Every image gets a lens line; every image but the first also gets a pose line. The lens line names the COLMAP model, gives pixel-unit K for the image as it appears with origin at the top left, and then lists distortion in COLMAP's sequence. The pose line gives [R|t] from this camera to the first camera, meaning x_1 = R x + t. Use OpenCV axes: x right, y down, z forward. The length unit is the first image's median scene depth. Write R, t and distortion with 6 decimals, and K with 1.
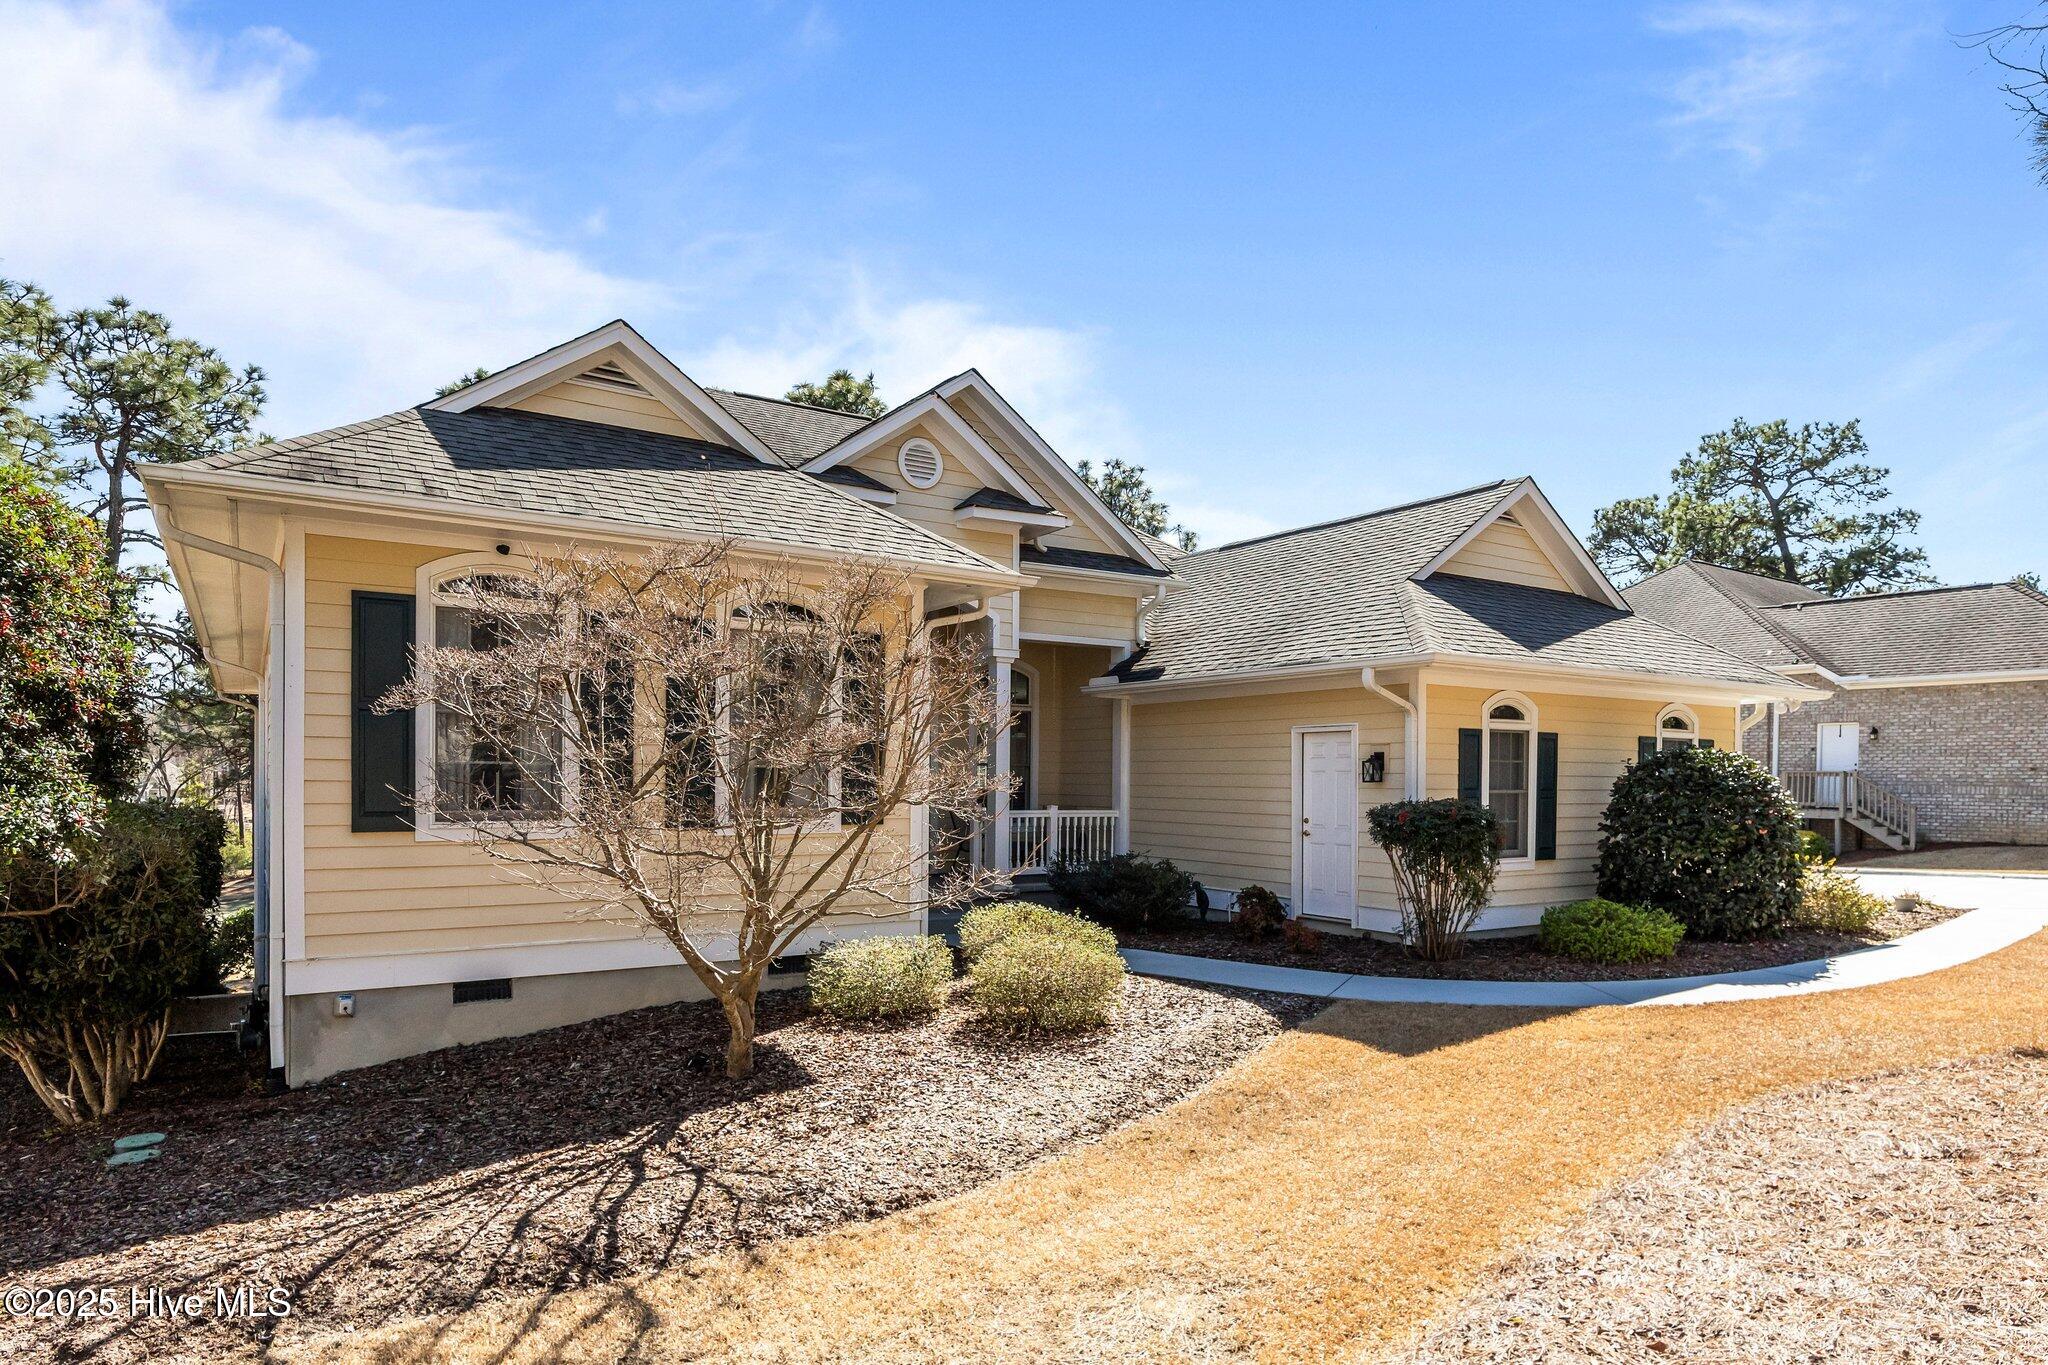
lens RADIAL K [[1209.9, 0, 1016.5], [0, 1209.9, 784.2], [0, 0, 1]] dist [-0.001829, -0.000634]
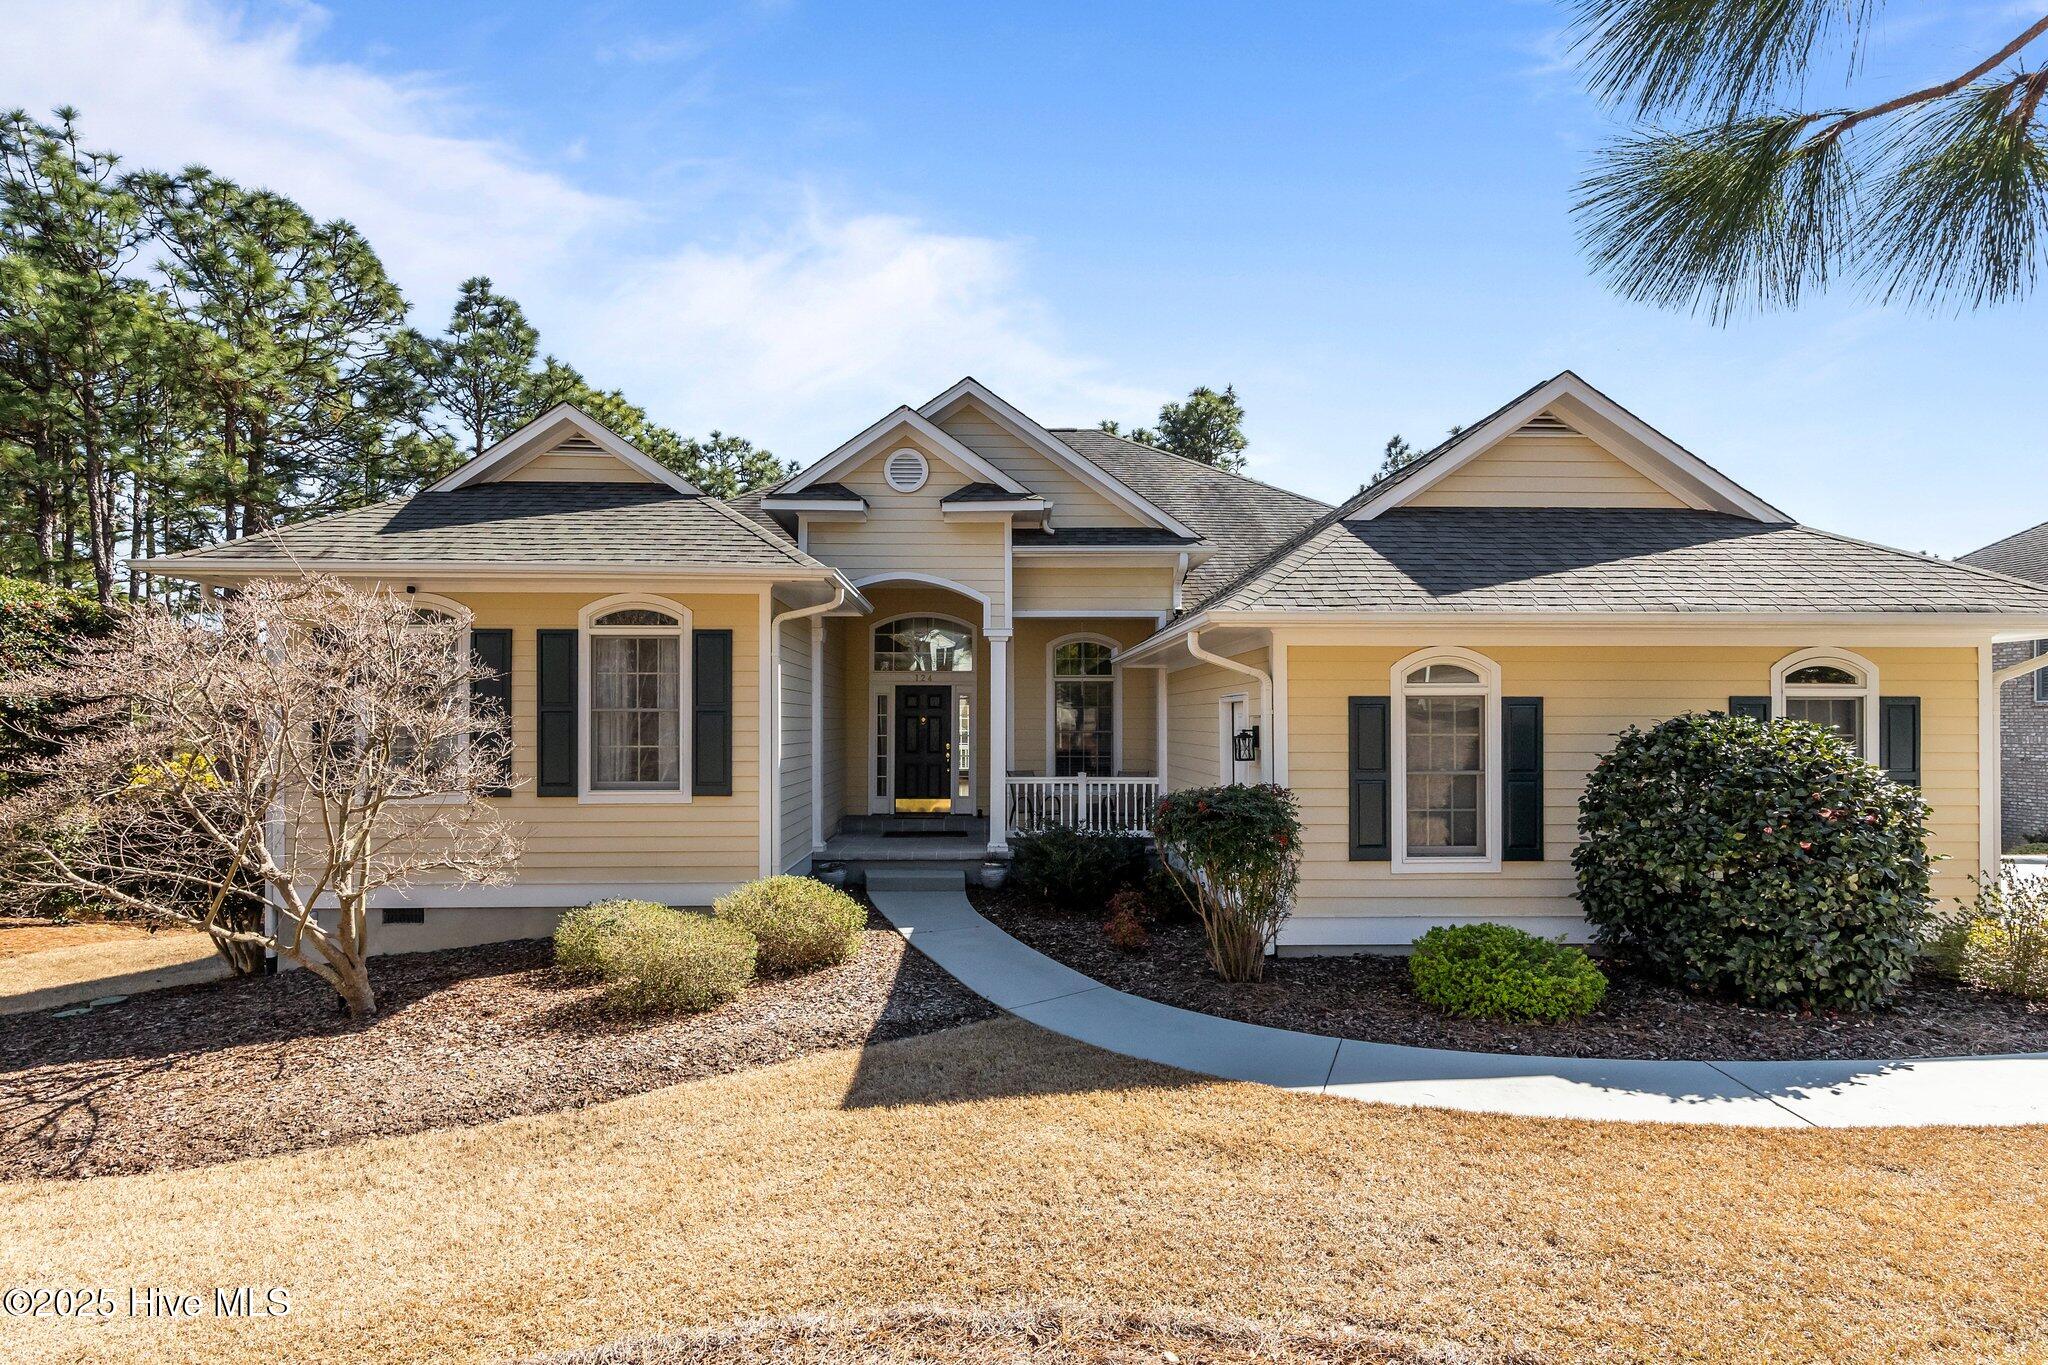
lens RADIAL K [[949.7, 0, 1023.0], [0, 949.7, 709.0], [0, 0, 1]] dist [0.001192, 0.000199]
pose [[0.850920, -0.015078, -0.525079, 0.510915], [0.005234, 0.999782, -0.020227, -0.025419], [0.525269, 0.014463, 0.850813, 0.326961]]
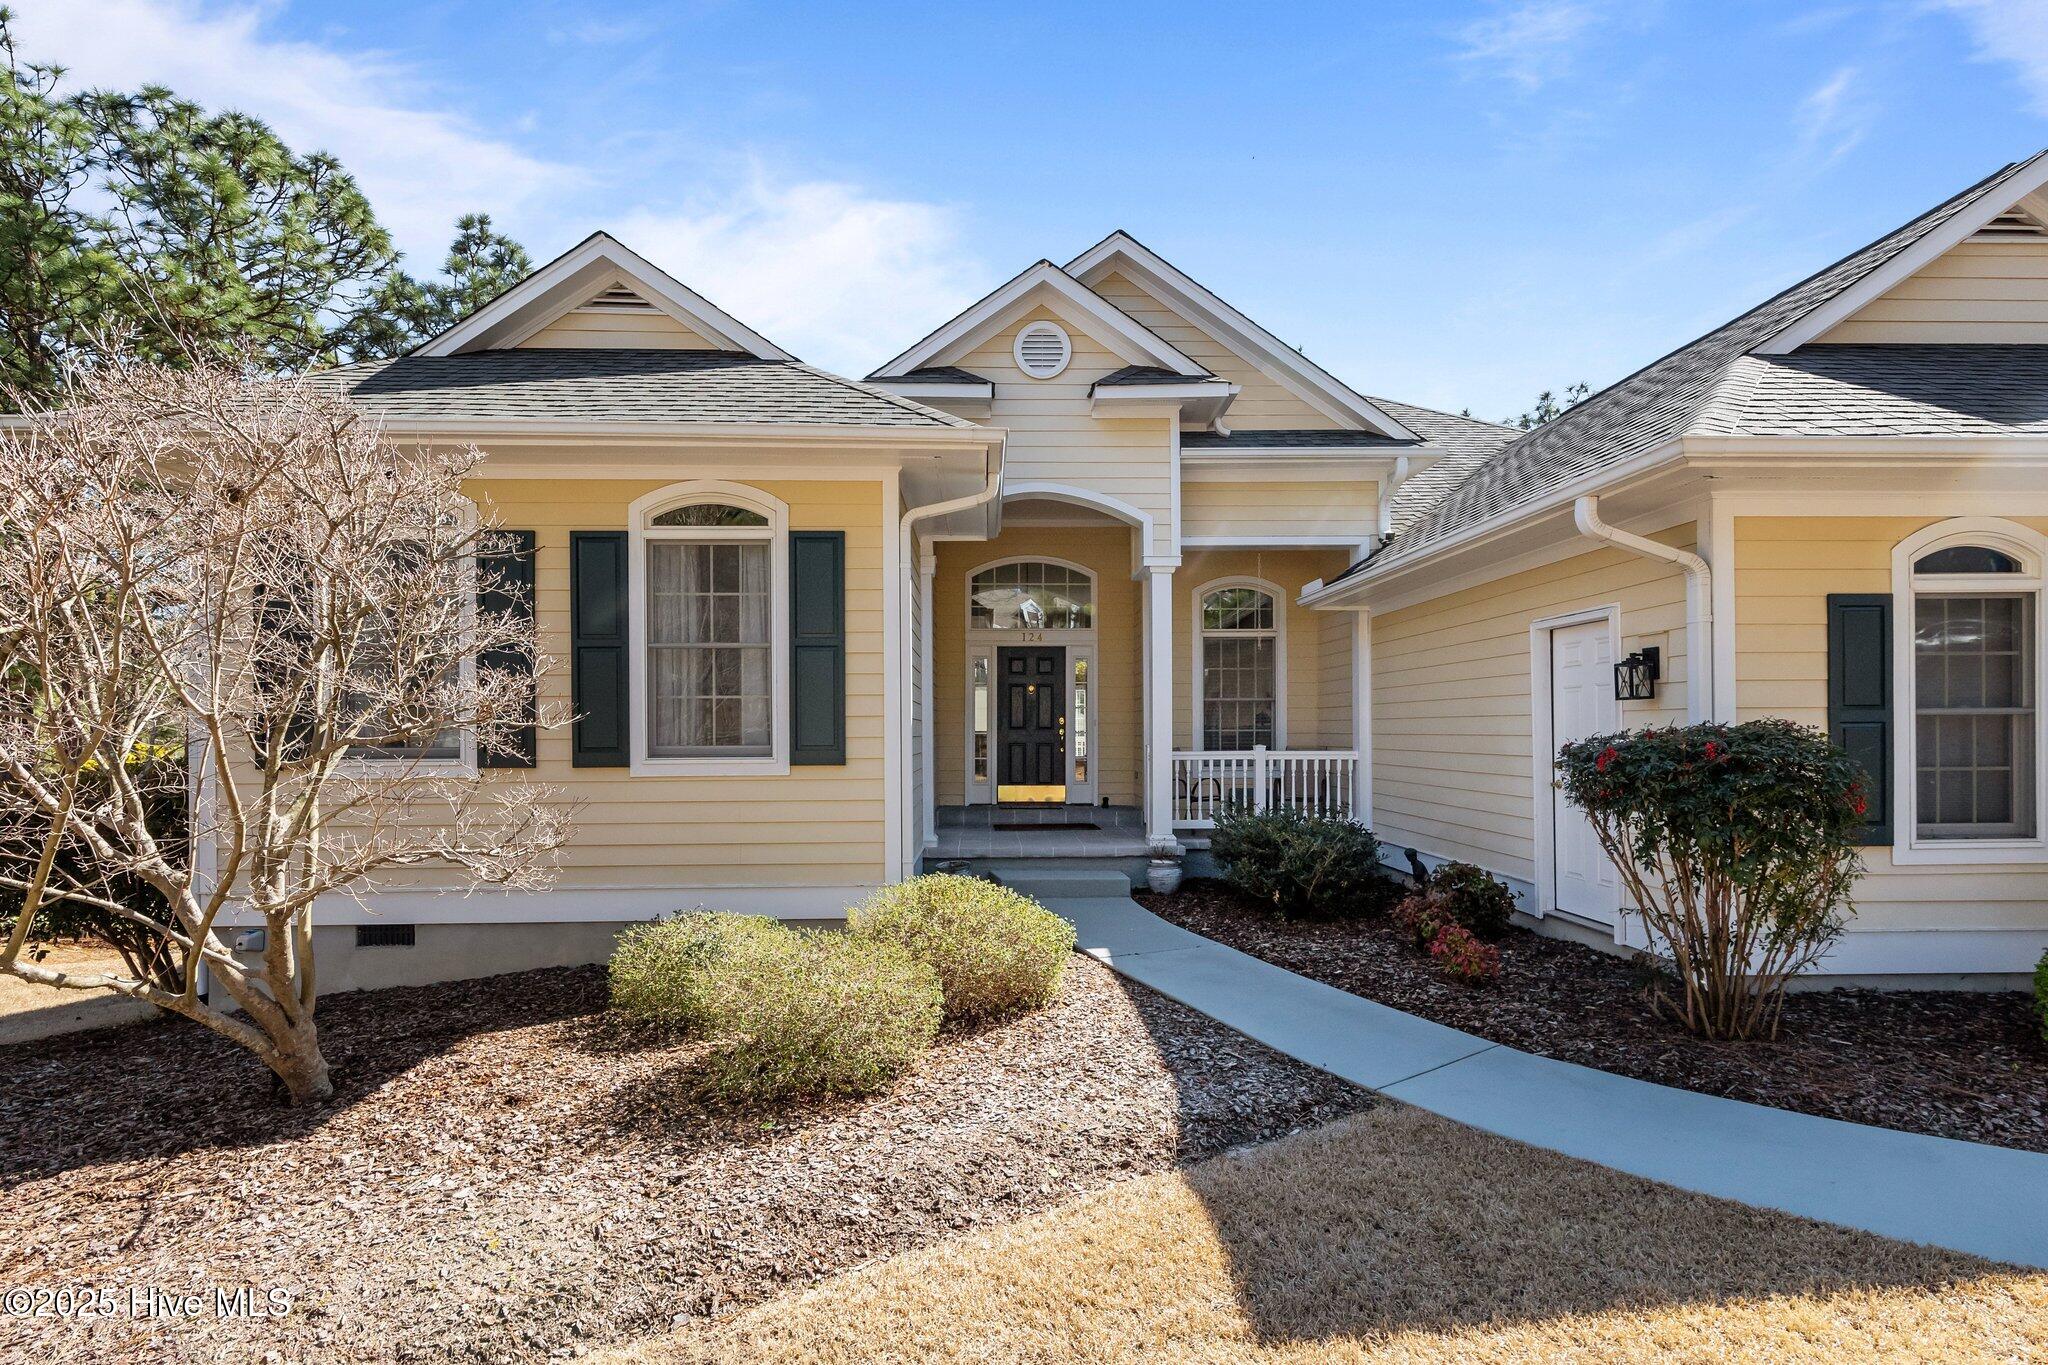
lens RADIAL K [[940.9, 0, 1022.9], [0, 940.9, 728.8], [0, 0, 1]] dist [0.001013, 0.000226]
pose [[0.852452, -0.014084, -0.522616, 0.275682], [0.010002, 0.999893, -0.010631, 0.014213], [0.522710, 0.003835, 0.852502, 0.449435]]
